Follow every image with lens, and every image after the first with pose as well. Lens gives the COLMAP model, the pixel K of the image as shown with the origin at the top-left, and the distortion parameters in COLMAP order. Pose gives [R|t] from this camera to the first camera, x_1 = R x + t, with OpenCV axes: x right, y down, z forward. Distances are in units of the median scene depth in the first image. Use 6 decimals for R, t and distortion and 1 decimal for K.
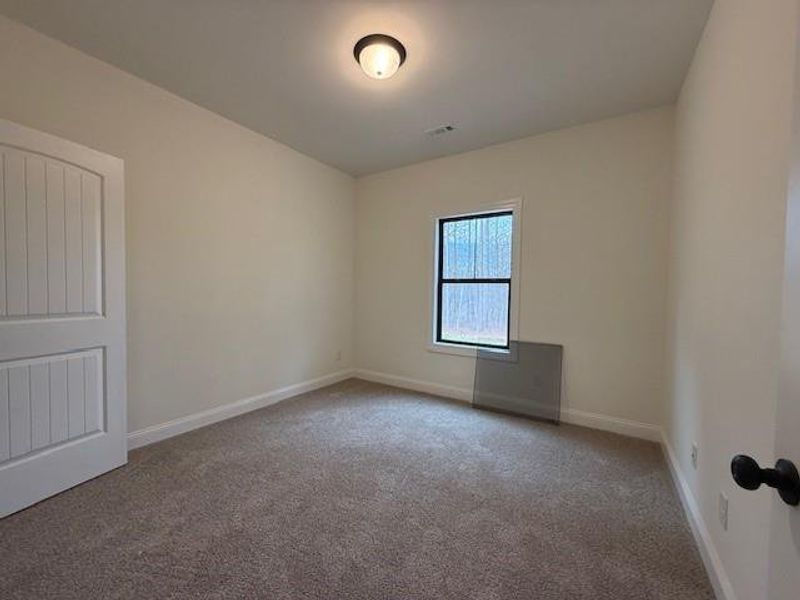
lens RADIAL K [[314.9, 0, 398.0], [0, 314.9, 301.5], [0, 0, 1]] dist [-0.000580, -0.000135]
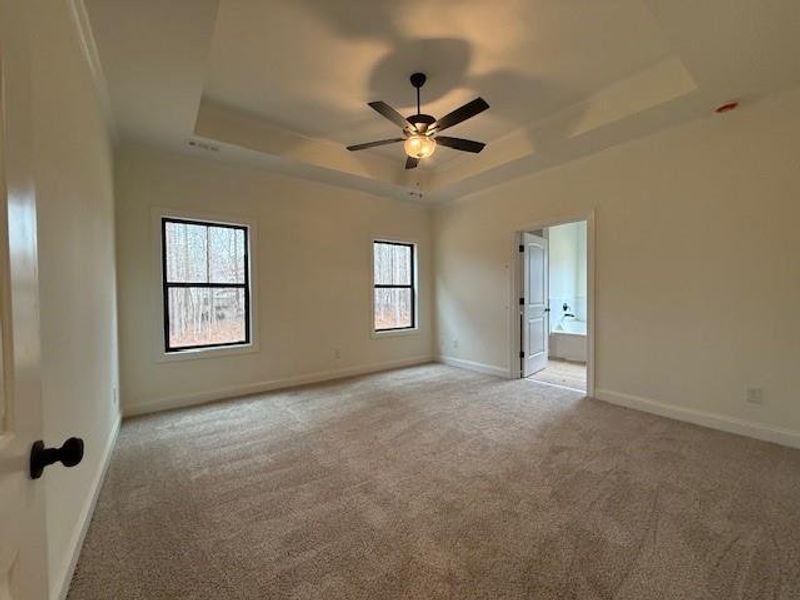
lens RADIAL K [[325.2, 0, 396.9], [0, 325.2, 299.4], [0, 0, 1]] dist [-0.000705, -0.000041]
pose [[0.328686, -0.040040, 0.943590, -0.545514], [0.055608, 0.998188, 0.022986, -0.007934], [-0.942801, 0.044916, 0.330316, 0.052413]]
